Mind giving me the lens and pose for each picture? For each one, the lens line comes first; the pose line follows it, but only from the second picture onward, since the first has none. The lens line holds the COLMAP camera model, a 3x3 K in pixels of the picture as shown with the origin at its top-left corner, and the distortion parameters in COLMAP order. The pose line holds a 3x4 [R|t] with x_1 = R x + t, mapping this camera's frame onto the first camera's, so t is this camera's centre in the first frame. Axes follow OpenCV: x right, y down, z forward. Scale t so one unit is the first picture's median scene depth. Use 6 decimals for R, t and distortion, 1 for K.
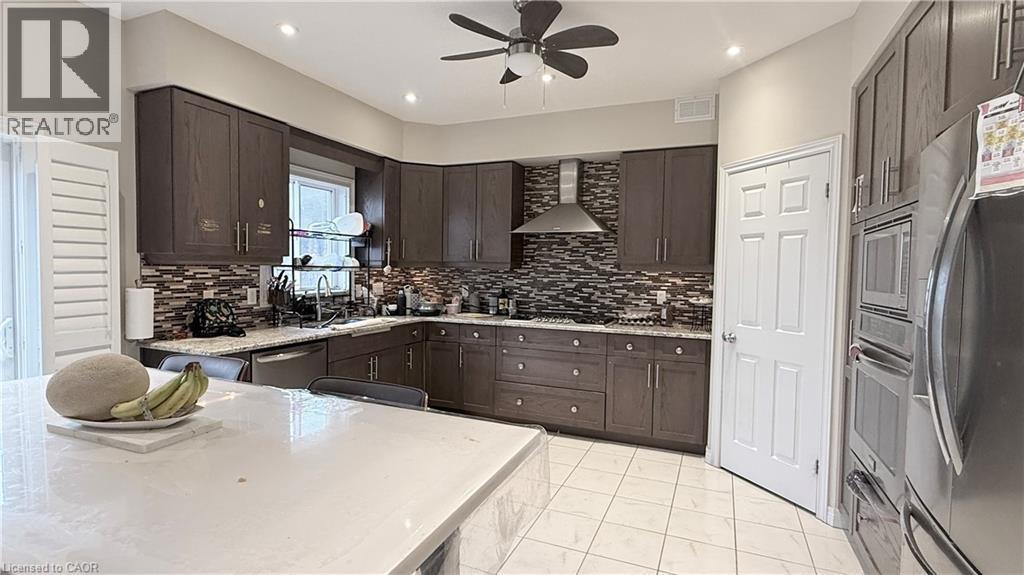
lens RADIAL K [[489.8, 0, 512.0], [0, 489.8, 287.5], [0, 0, 1]] dist [-0.001818, 0.000481]
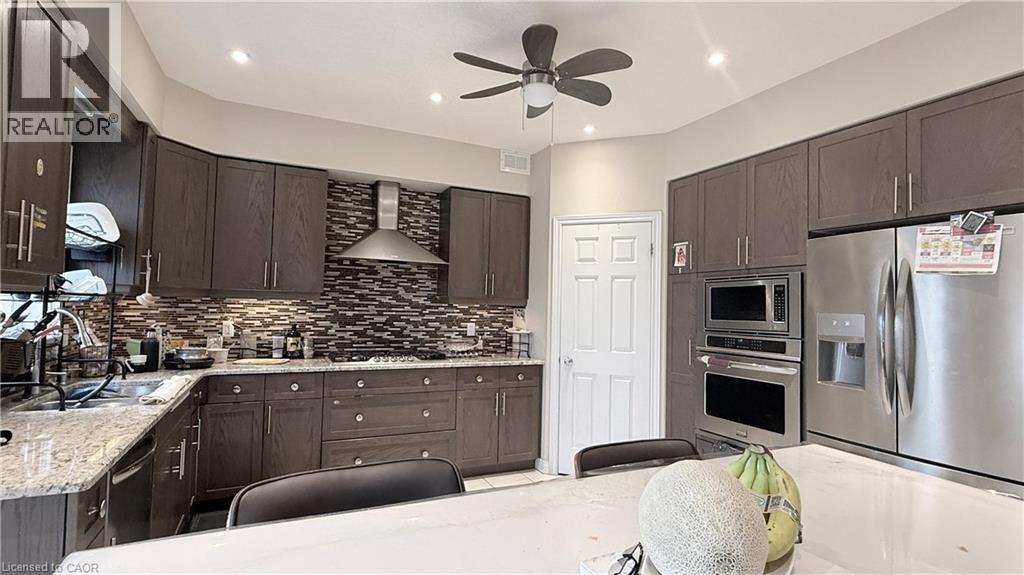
lens RADIAL K [[489.8, 0, 512.0], [0, 489.8, 287.5], [0, 0, 1]] dist [-0.001818, 0.000481]
pose [[0.663112, 0.030000, 0.747919, -0.408678], [0.015447, 0.998435, -0.053744, -0.010679], [-0.748361, 0.047191, 0.661611, 0.225855]]
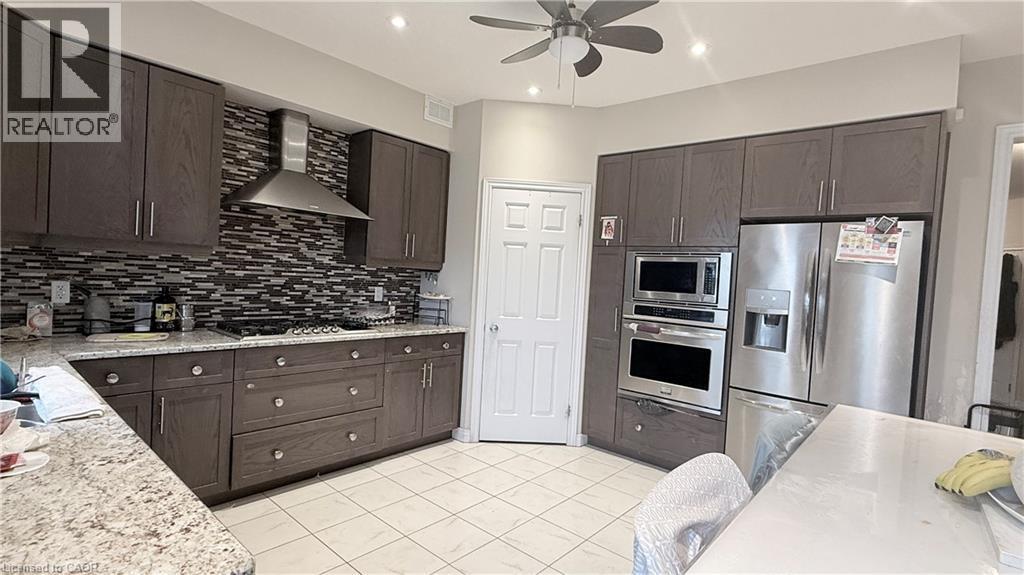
lens RADIAL K [[489.8, 0, 512.0], [0, 489.8, 287.5], [0, 0, 1]] dist [-0.001818, 0.000481]
pose [[0.308428, -0.024898, 0.950922, -0.490893], [-0.016062, 0.999379, 0.031377, -0.024340], [-0.951112, -0.024952, 0.307836, 0.448964]]
